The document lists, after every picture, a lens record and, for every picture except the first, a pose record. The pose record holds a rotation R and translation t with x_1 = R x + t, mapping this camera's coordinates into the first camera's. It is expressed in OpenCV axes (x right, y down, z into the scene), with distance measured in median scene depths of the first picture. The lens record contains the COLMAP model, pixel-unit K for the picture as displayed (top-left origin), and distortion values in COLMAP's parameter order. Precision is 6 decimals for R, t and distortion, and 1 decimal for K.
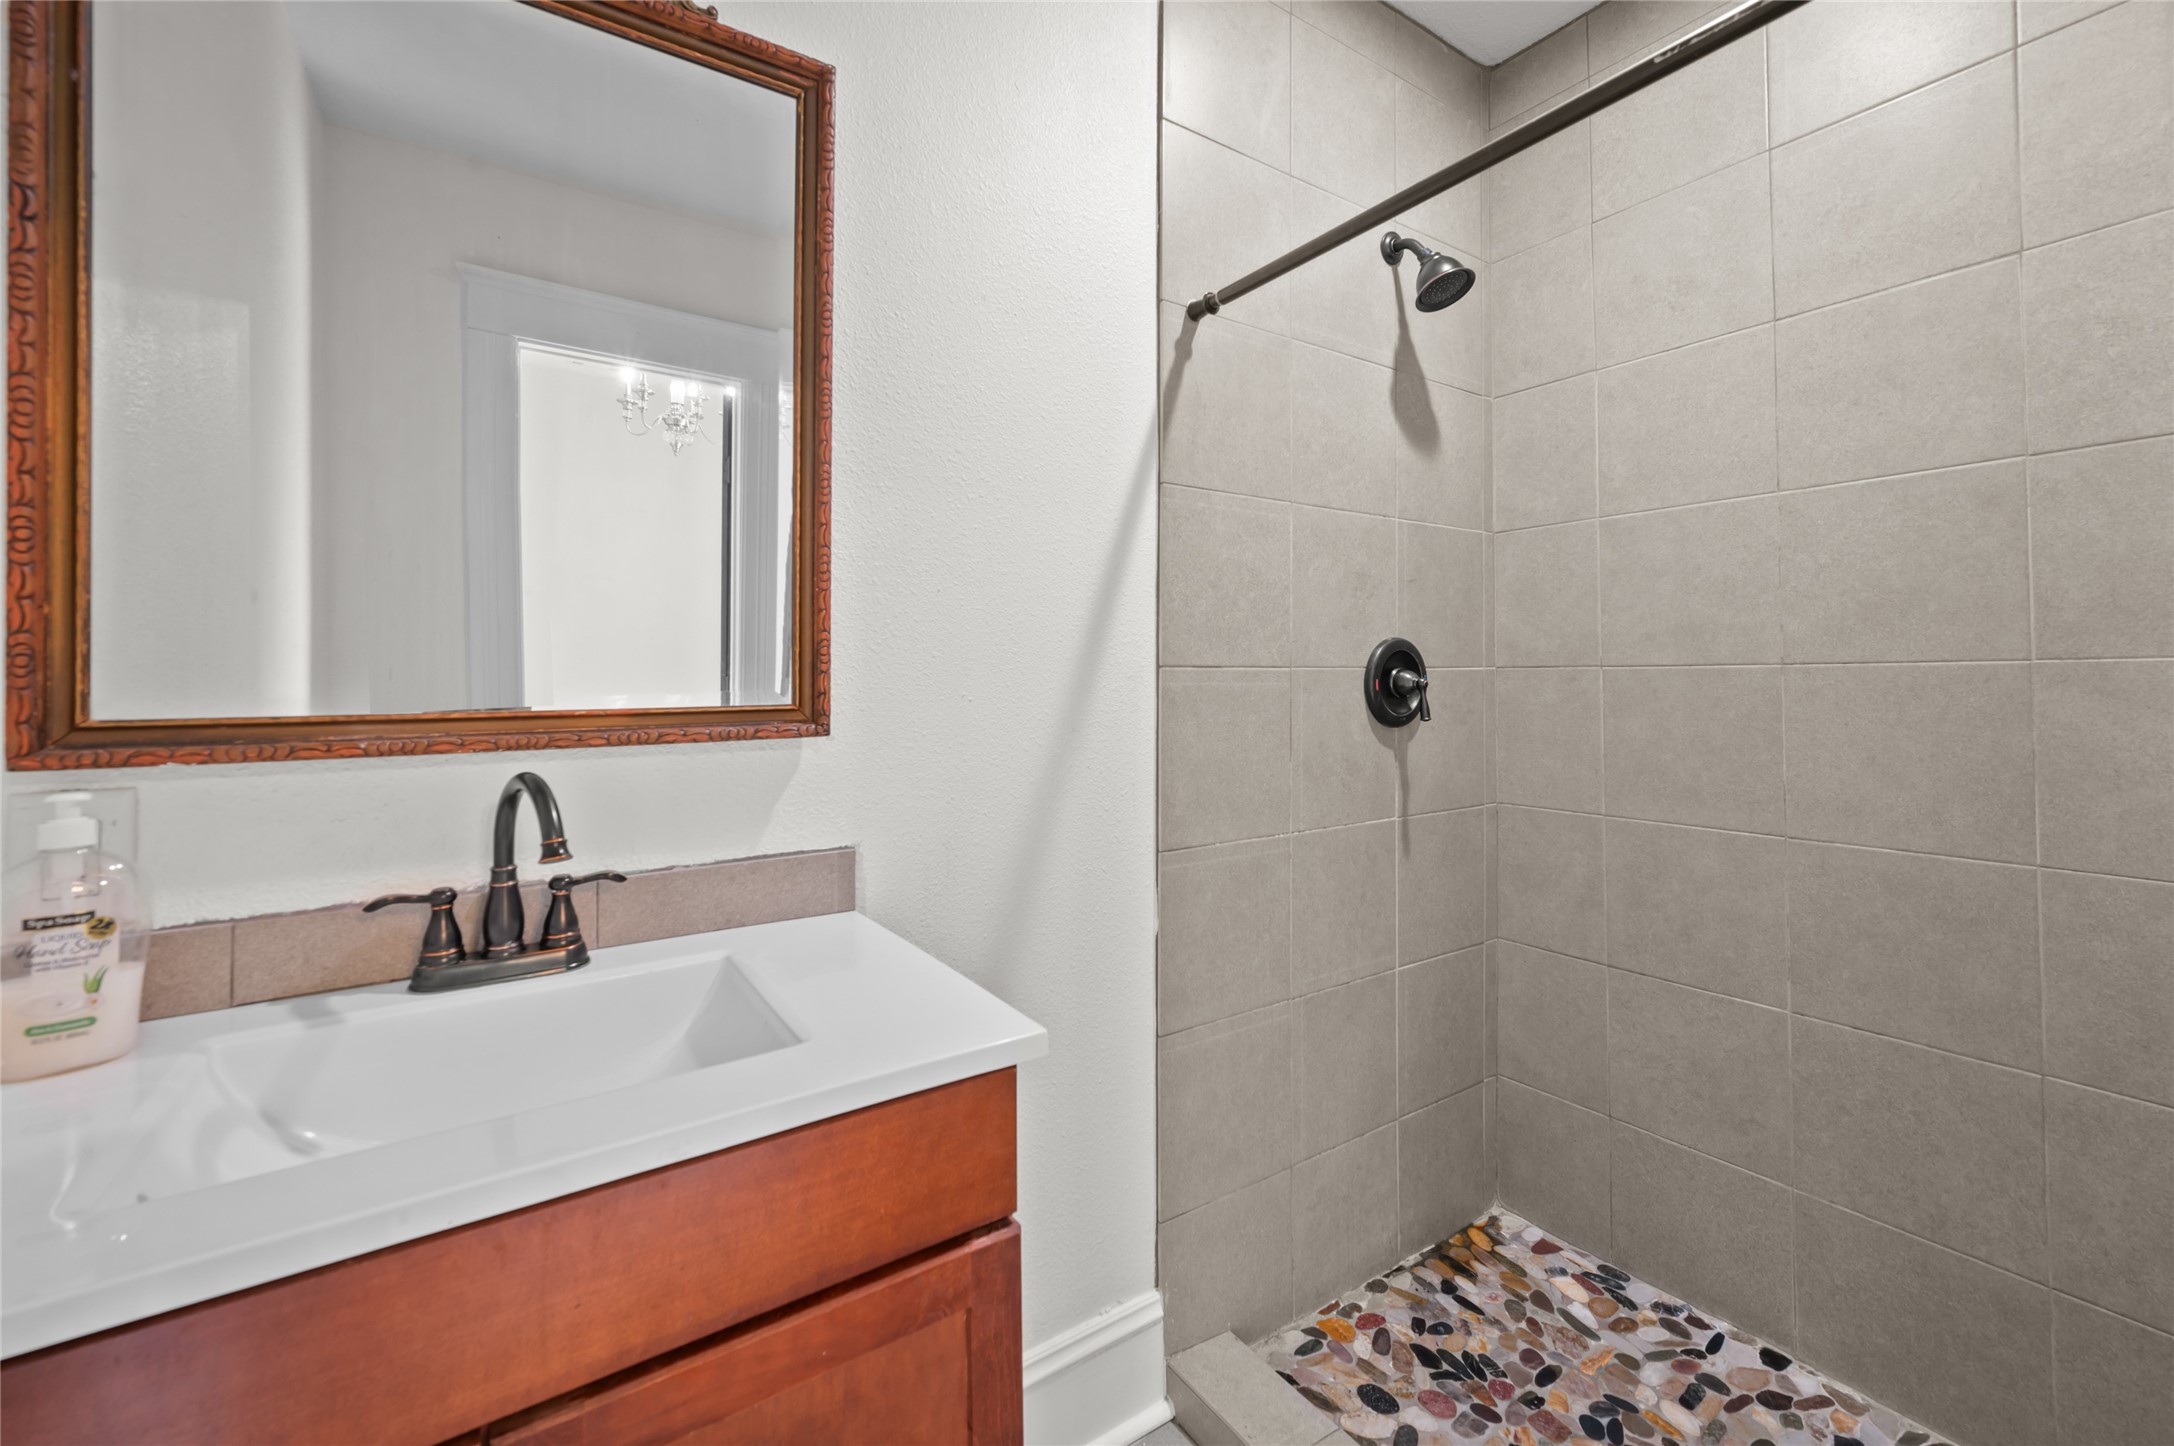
lens RADIAL K [[882.4, 0, 1081.9], [0, 882.4, 686.7], [0, 0, 1]] dist [-0.002649, 0.001418]
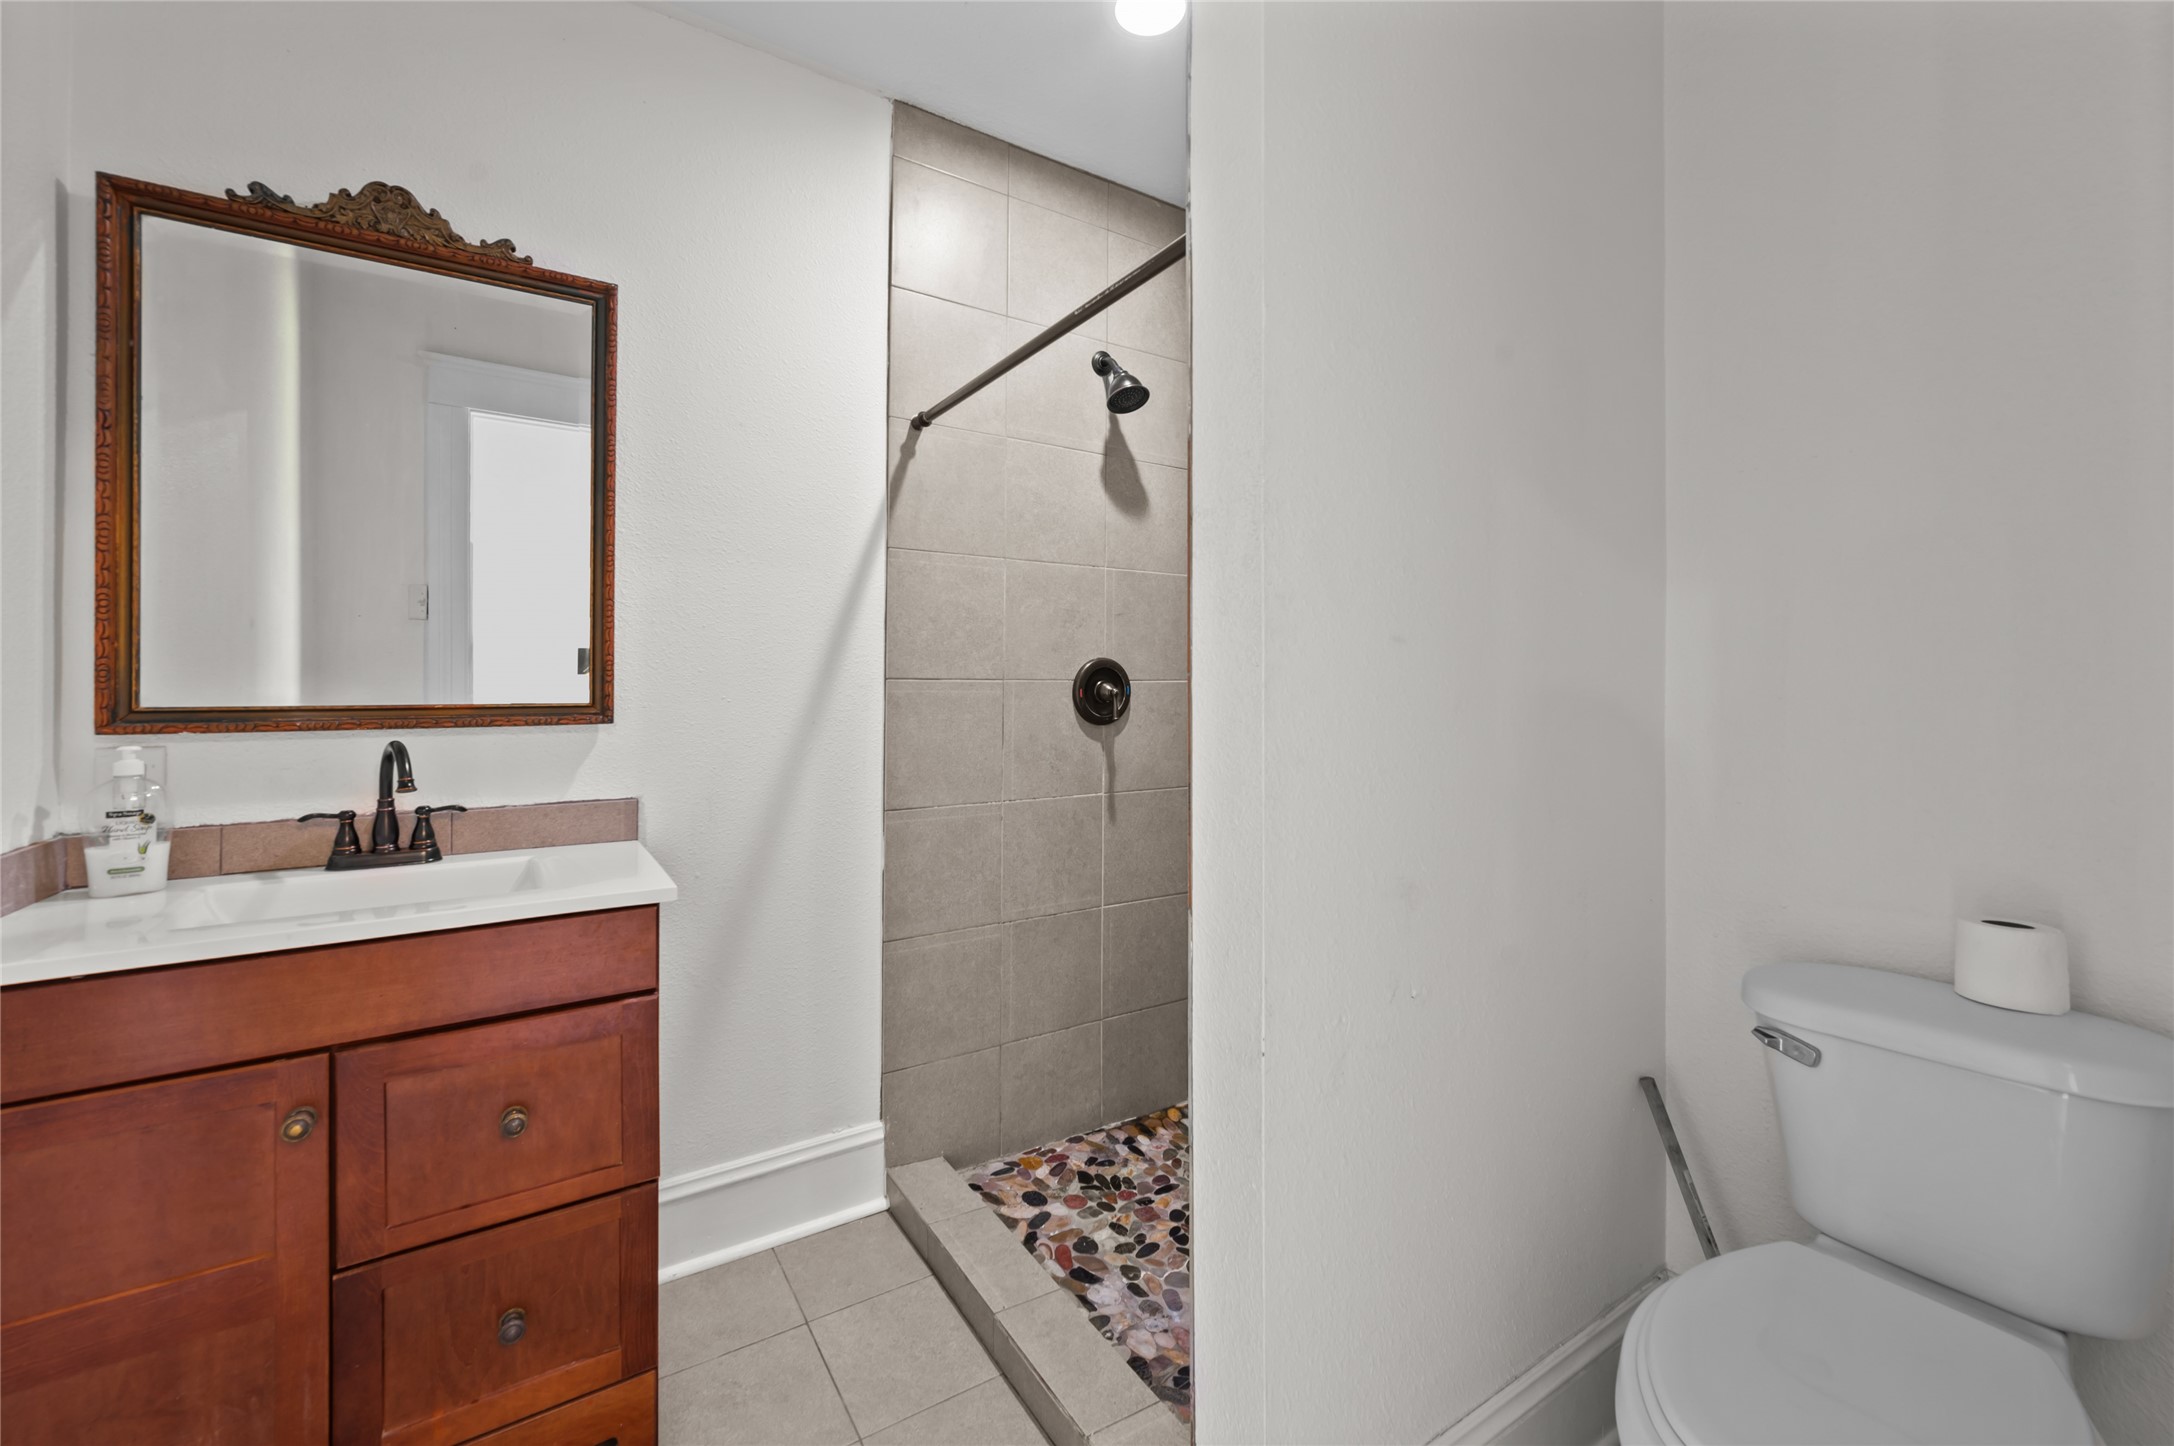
lens RADIAL K [[882.4, 0, 1089.9], [0, 882.4, 701.7], [0, 0, 1]] dist [-0.002649, 0.001418]
pose [[0.999911, 0.006182, -0.011803, 0.436234], [-0.006098, 0.999956, 0.007096, 0.001654], [0.011846, -0.007023, 0.999905, -0.405768]]
